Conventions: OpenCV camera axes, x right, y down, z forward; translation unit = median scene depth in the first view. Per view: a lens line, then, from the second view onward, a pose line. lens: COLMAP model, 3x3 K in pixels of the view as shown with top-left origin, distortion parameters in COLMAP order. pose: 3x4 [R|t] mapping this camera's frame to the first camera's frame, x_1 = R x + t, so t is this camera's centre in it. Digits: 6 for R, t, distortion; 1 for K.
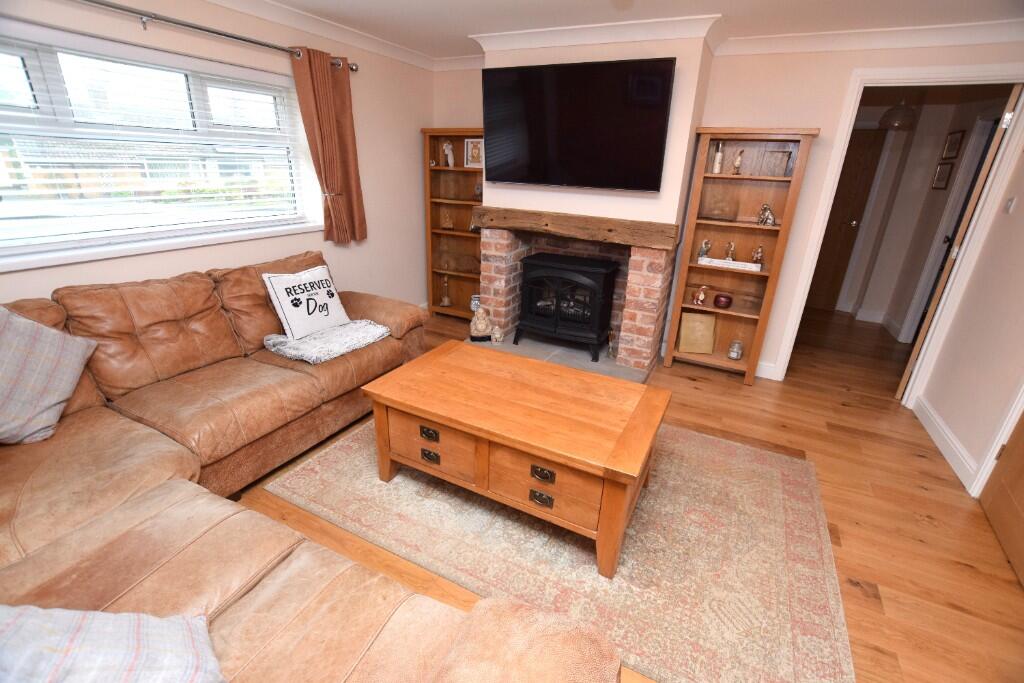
lens RADIAL K [[450.5, 0, 513.8], [0, 450.5, 344.0], [0, 0, 1]] dist [-0.029276, 0.003270]
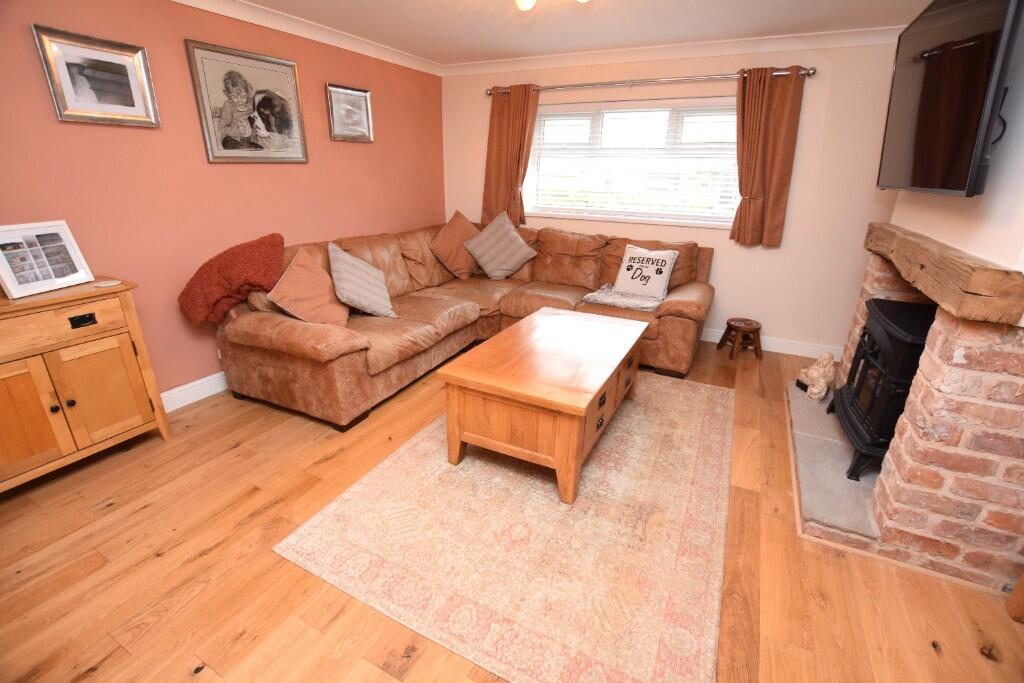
lens RADIAL K [[450.5, 0, 513.8], [0, 450.5, 344.0], [0, 0, 1]] dist [-0.029276, 0.003270]
pose [[0.004434, 0.320194, -0.947342, 0.888308], [-0.380620, 0.876584, 0.294497, -0.157461], [0.924721, 0.359271, 0.125759, 0.577149]]
